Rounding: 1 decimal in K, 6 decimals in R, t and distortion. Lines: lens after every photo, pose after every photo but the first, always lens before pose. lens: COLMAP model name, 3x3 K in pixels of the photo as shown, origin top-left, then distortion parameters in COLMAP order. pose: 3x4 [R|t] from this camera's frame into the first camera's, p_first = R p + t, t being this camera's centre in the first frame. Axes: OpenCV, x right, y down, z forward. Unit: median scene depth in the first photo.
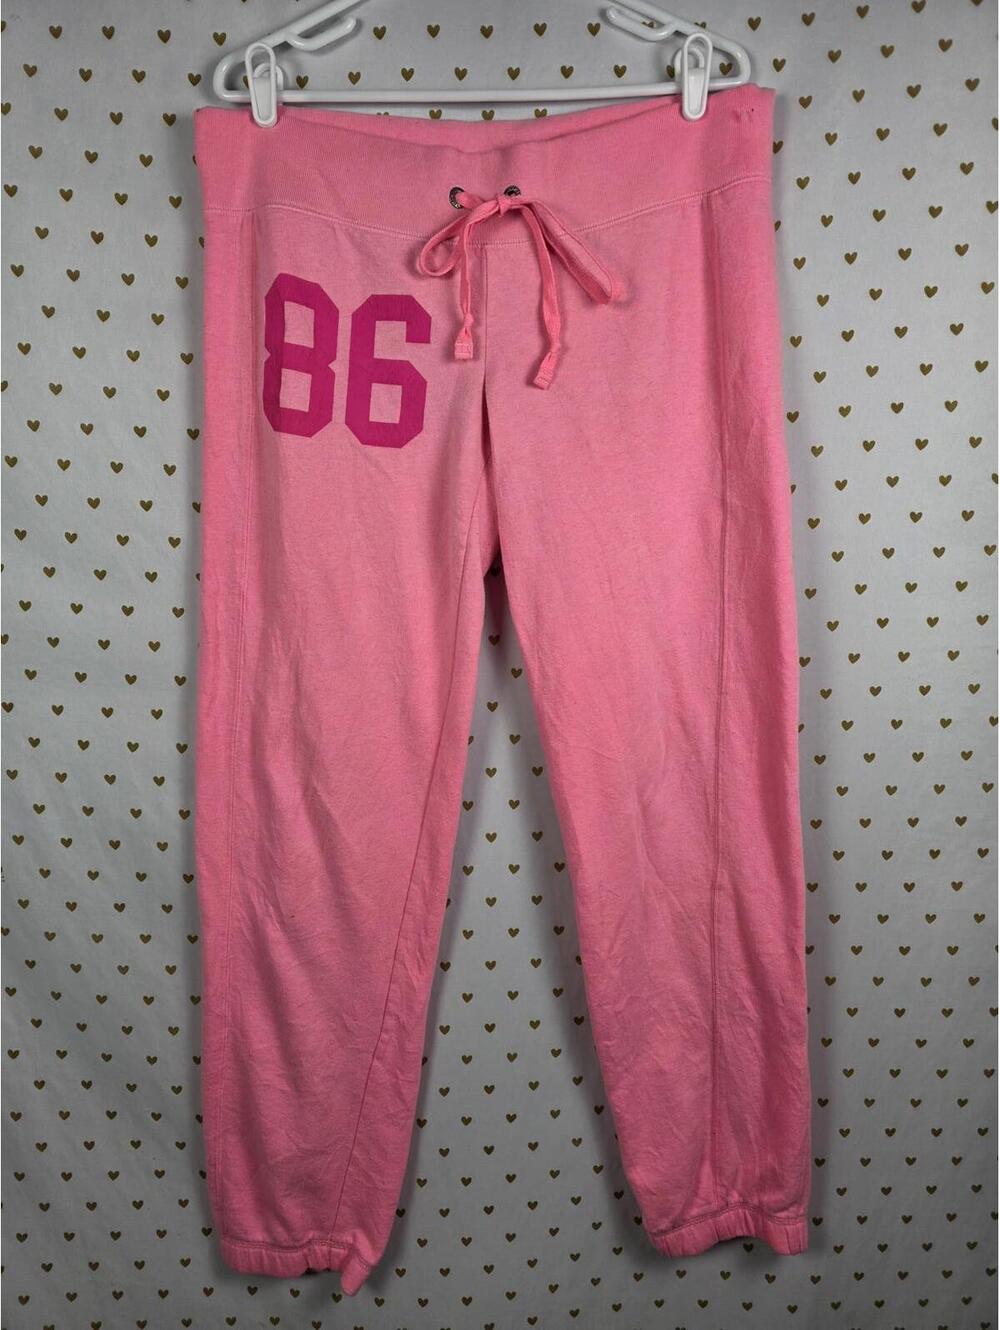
lens RADIAL K [[906.5, 0, 485.5], [0, 906.5, 665.1], [0, 0, 1]] dist [-0.002115, -0.003079]
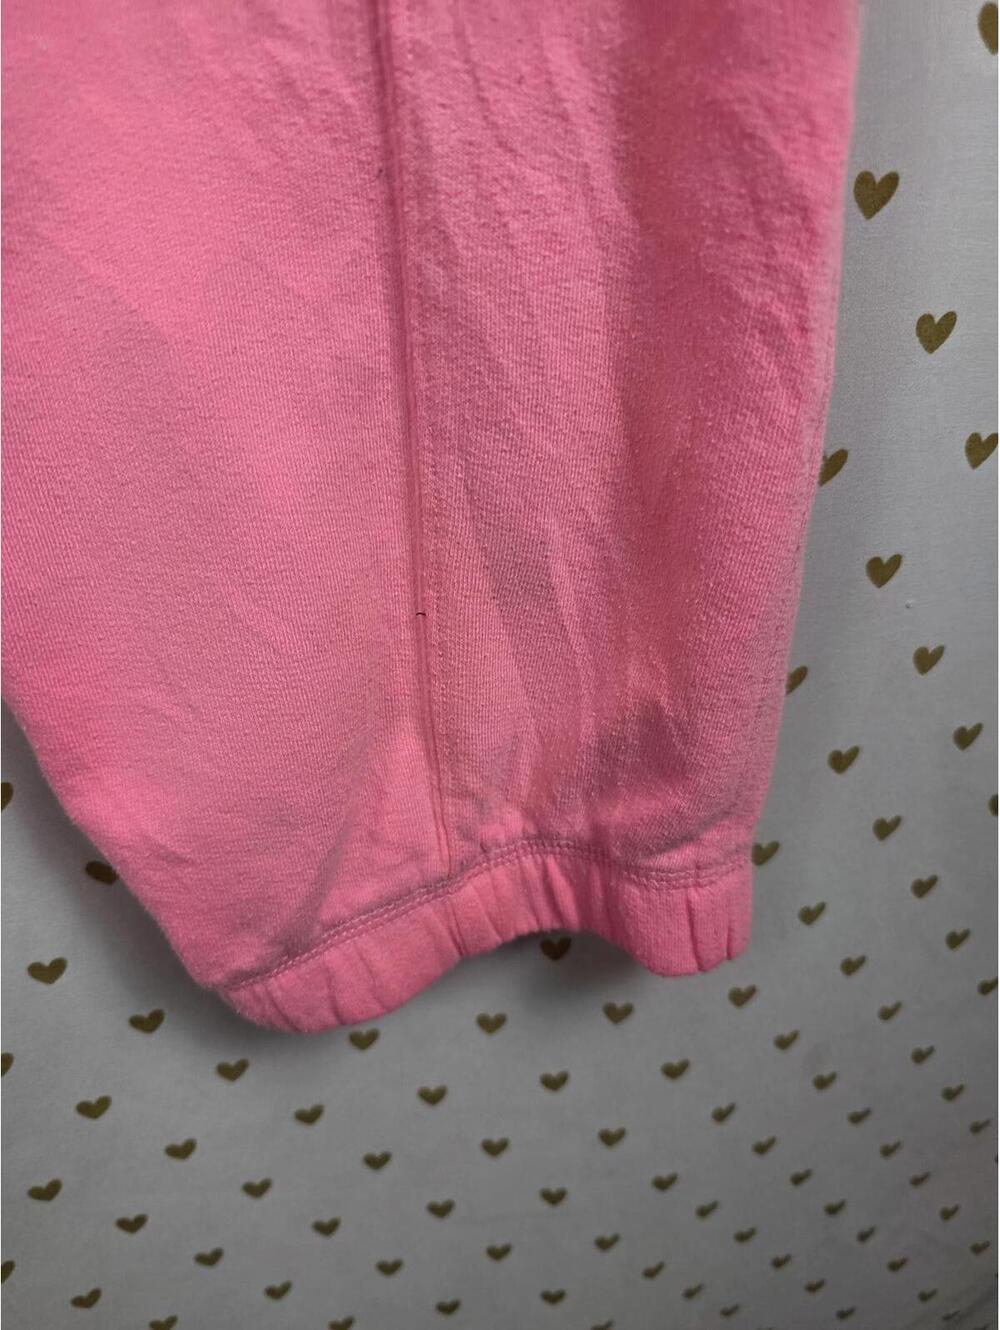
lens RADIAL K [[1002.0, 0, 500.0], [0, 1002.0, 665.0], [0, 0, 1]] dist [-0.021847, -0.002331]
pose [[0.972178, -0.108419, 0.207644, 0.216792], [0.023383, 0.926929, 0.374509, 0.432258], [-0.233075, -0.359234, 0.903674, 0.749004]]
